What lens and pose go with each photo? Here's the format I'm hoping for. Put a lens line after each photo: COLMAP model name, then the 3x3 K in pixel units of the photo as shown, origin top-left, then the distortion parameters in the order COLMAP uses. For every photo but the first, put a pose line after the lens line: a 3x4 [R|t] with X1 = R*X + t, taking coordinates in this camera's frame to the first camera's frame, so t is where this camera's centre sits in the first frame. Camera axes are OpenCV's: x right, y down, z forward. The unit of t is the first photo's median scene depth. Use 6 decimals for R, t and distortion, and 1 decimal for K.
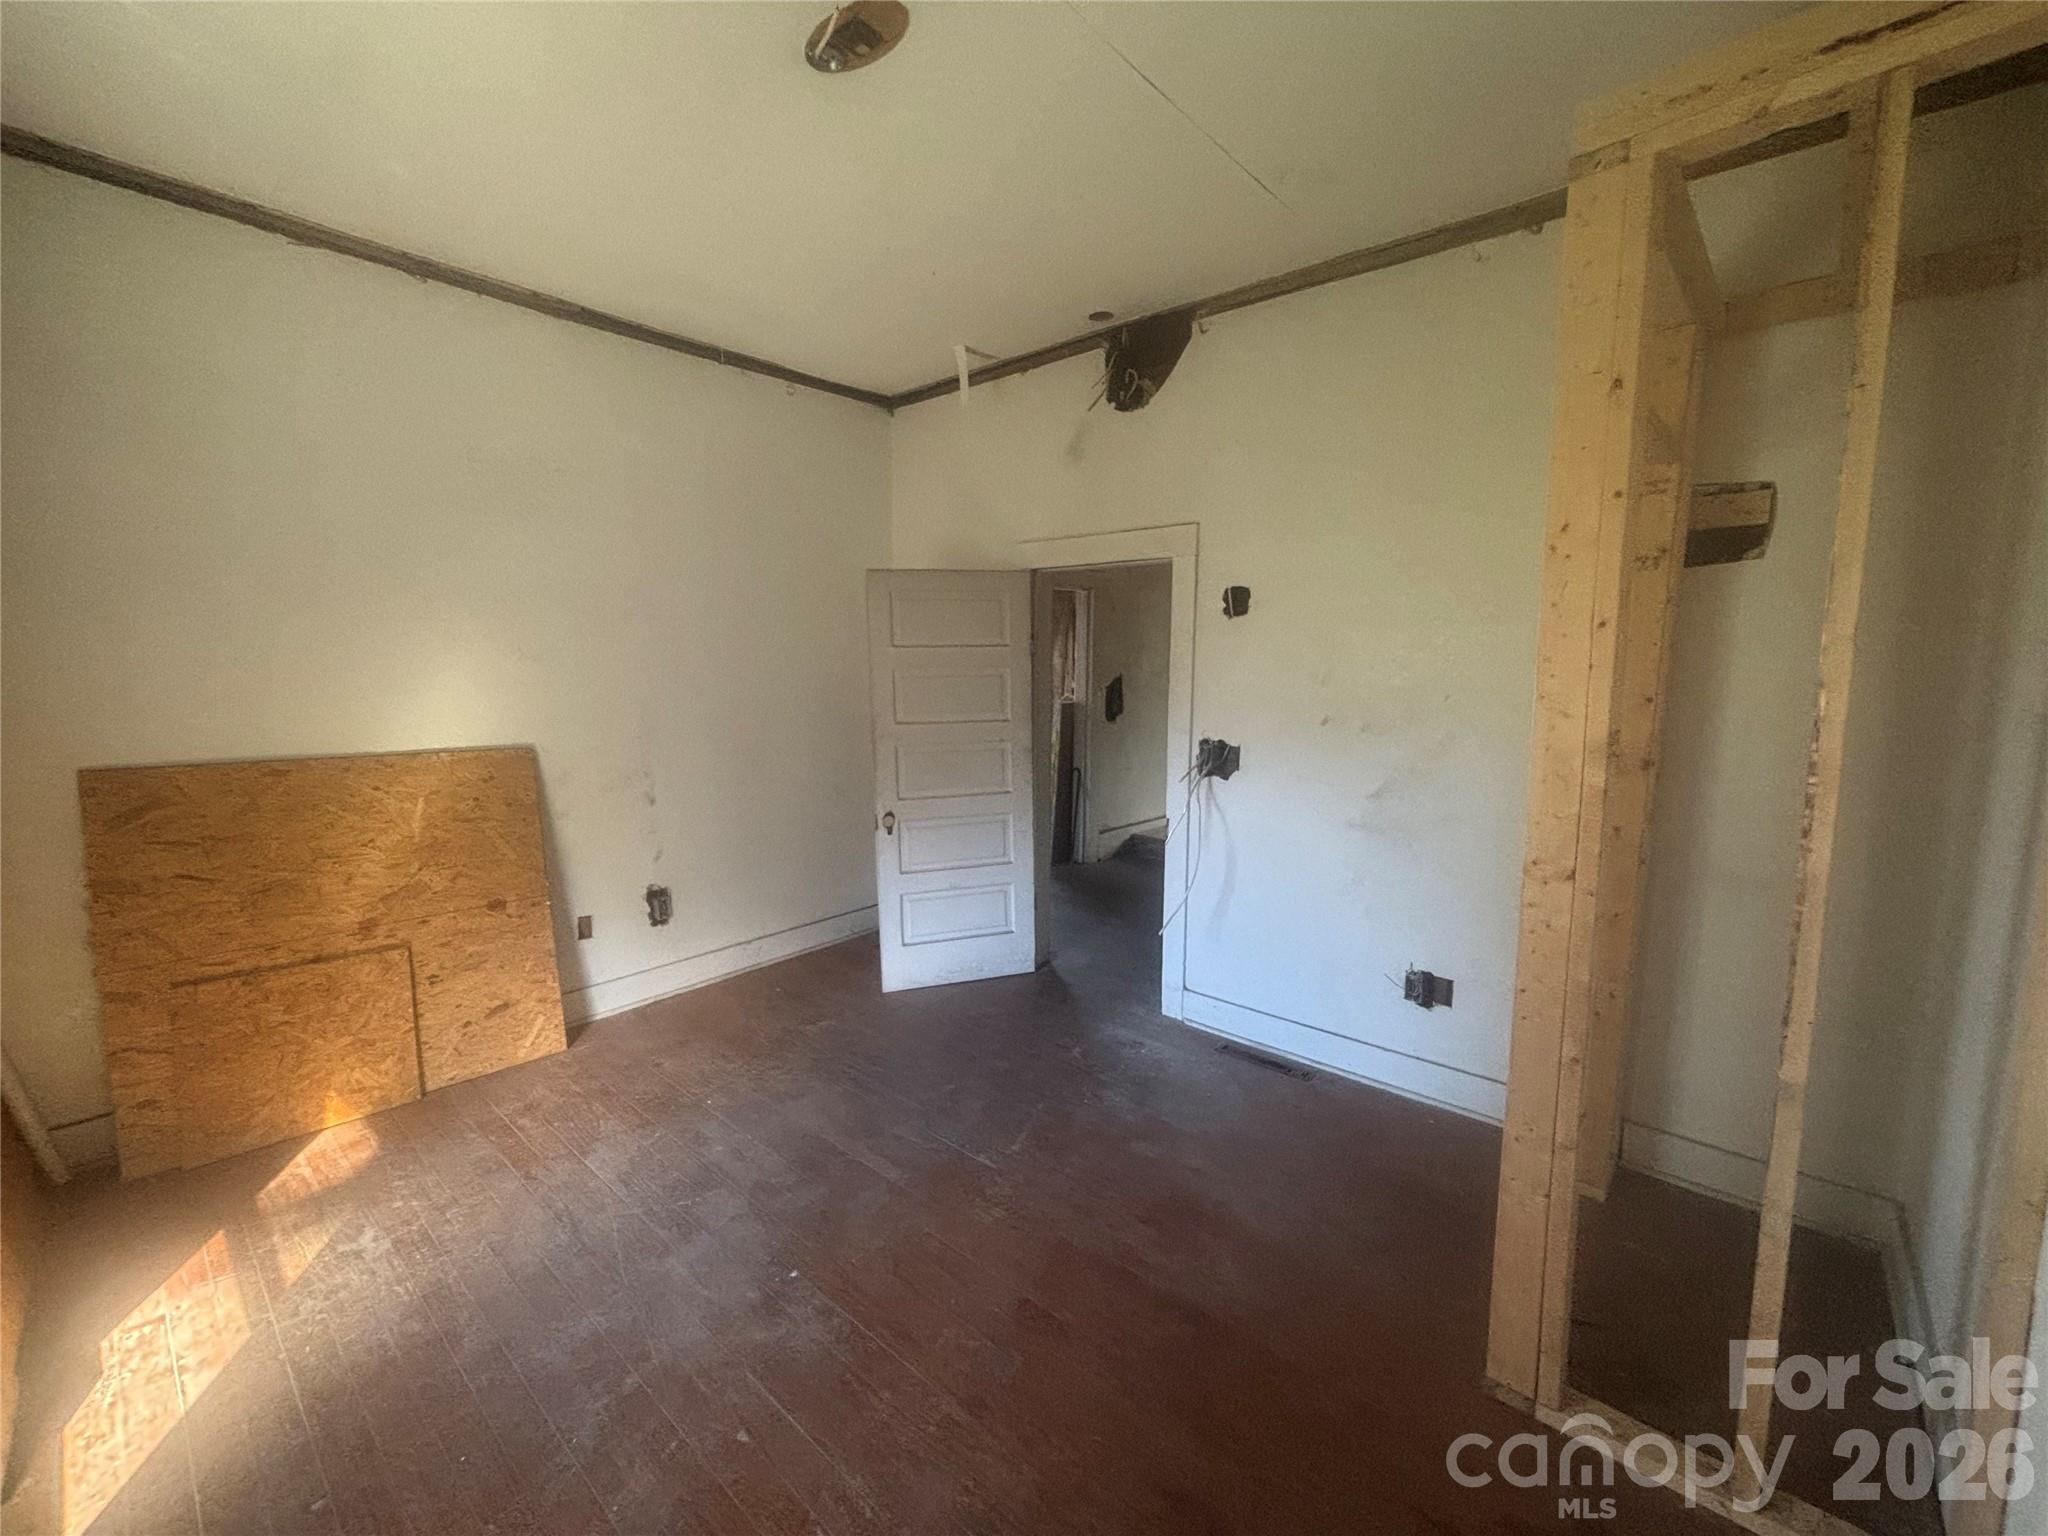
lens RADIAL K [[831.4, 0, 1021.9], [0, 831.4, 768.3], [0, 0, 1]] dist [-0.004064, -0.000834]
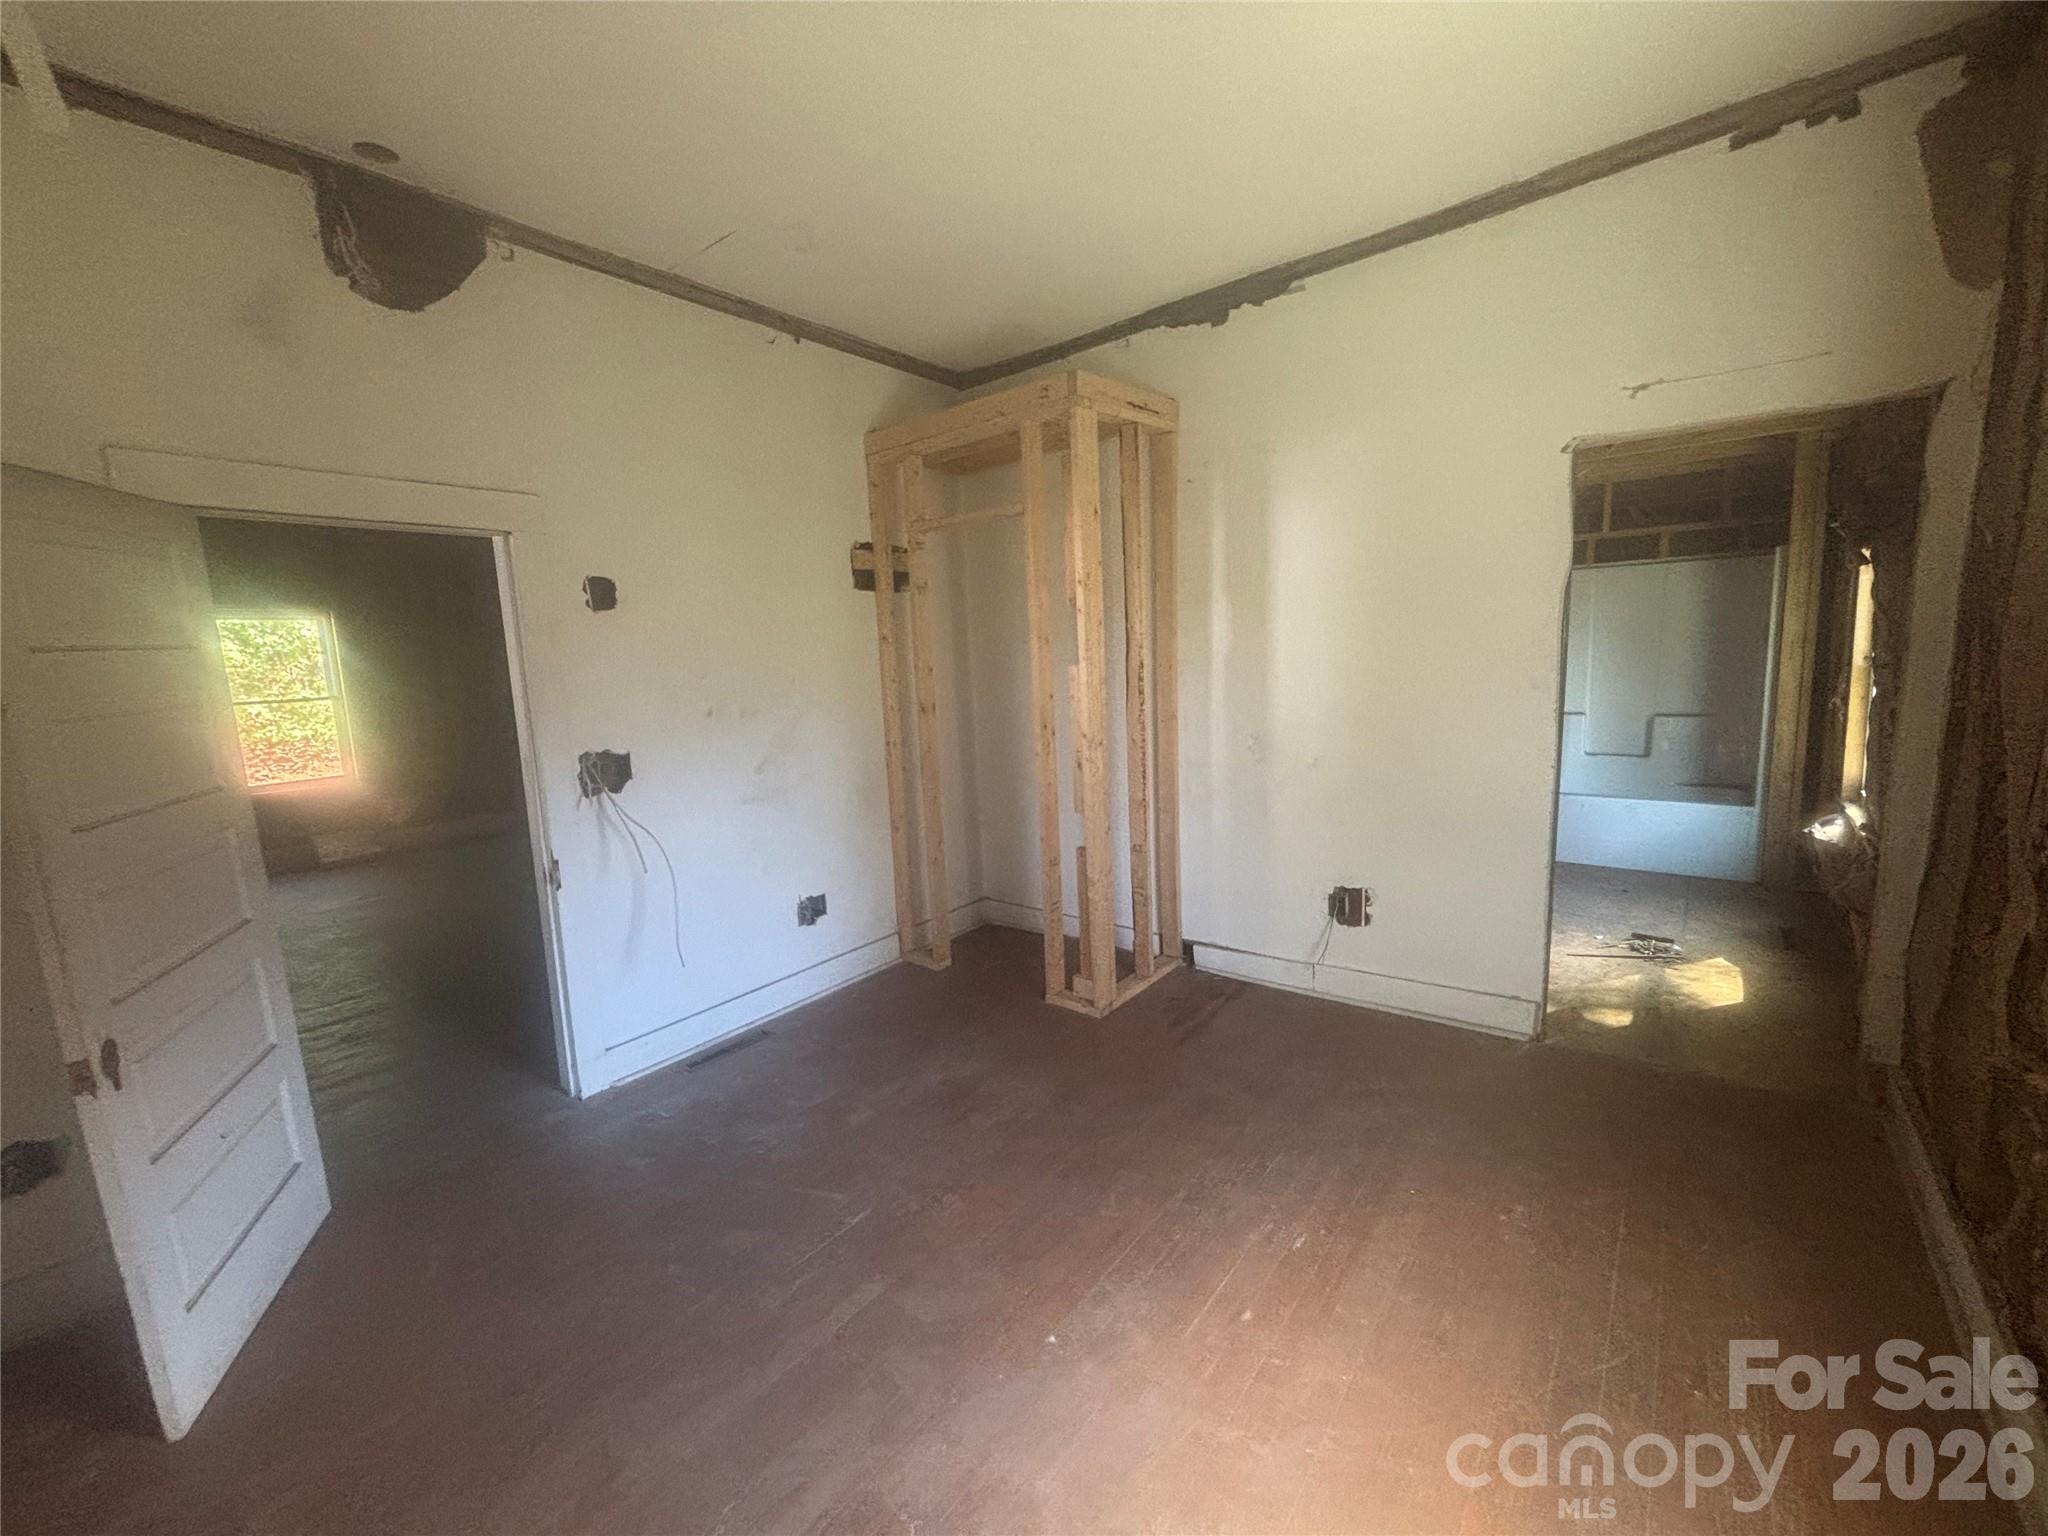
lens RADIAL K [[831.4, 0, 1021.9], [0, 831.4, 768.3], [0, 0, 1]] dist [-0.004064, -0.000834]
pose [[-0.048118, -0.149603, 0.987575, -0.710069], [0.168259, 0.973377, 0.155650, -0.084643], [-0.984568, 0.173658, -0.021665, 0.634487]]
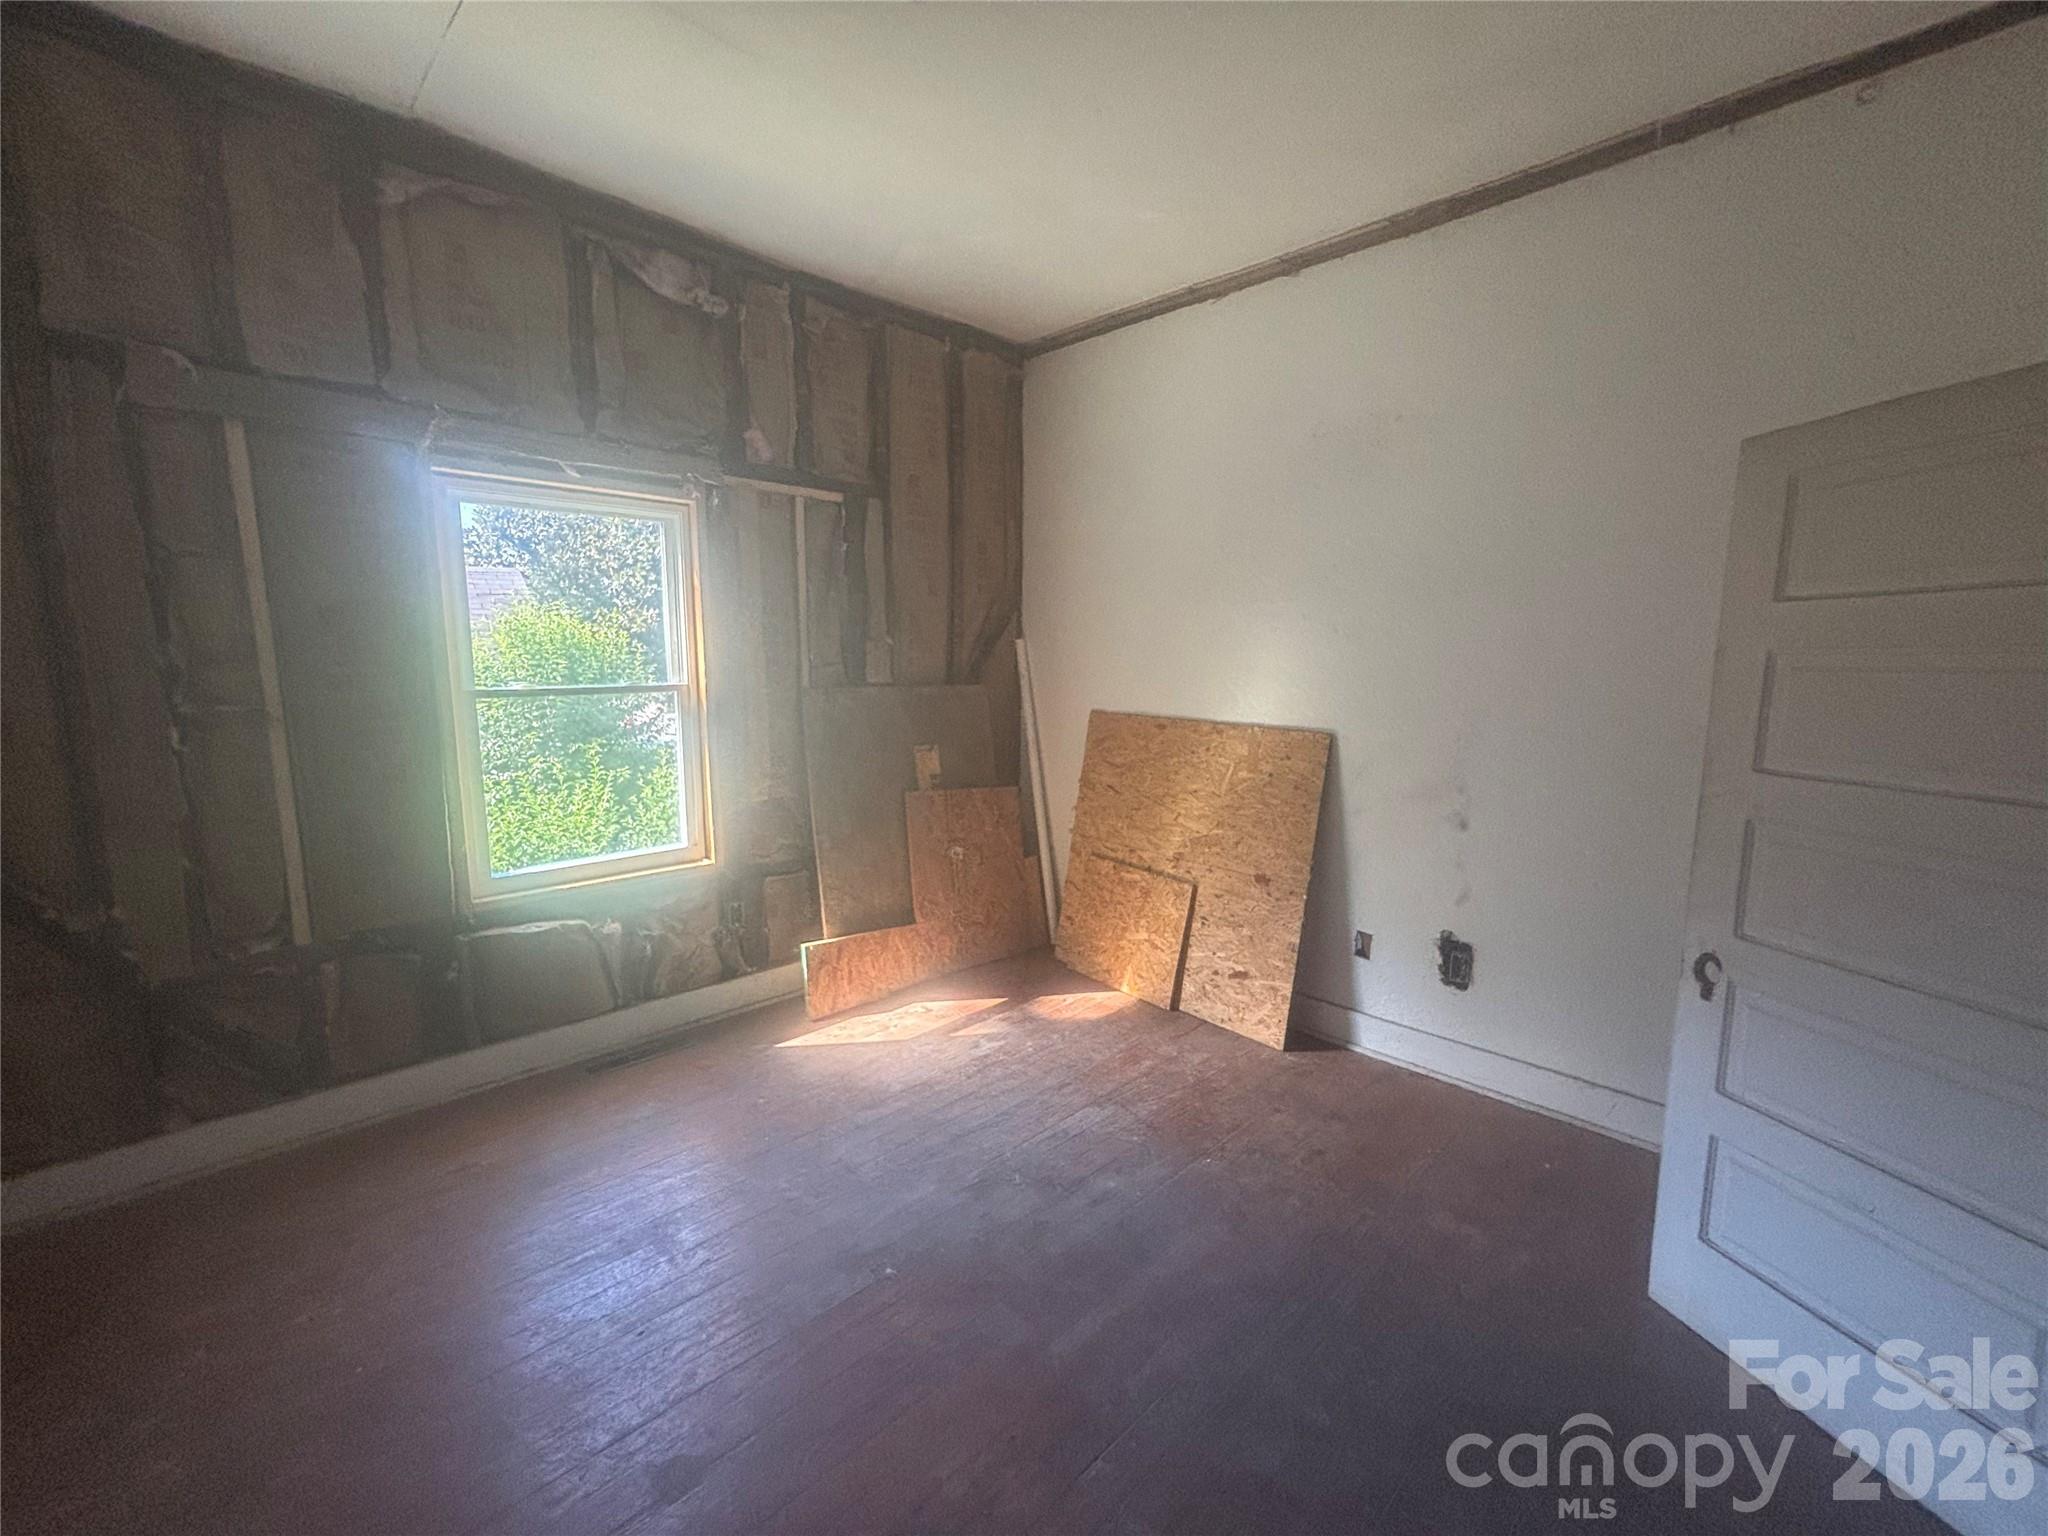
lens RADIAL K [[831.4, 0, 1021.9], [0, 831.4, 768.3], [0, 0, 1]] dist [-0.004064, -0.000834]
pose [[-0.079474, 0.137155, -0.987356, 0.392047], [-0.132686, 0.980220, 0.146844, -0.082683], [0.987967, 0.142679, -0.059704, 0.757175]]
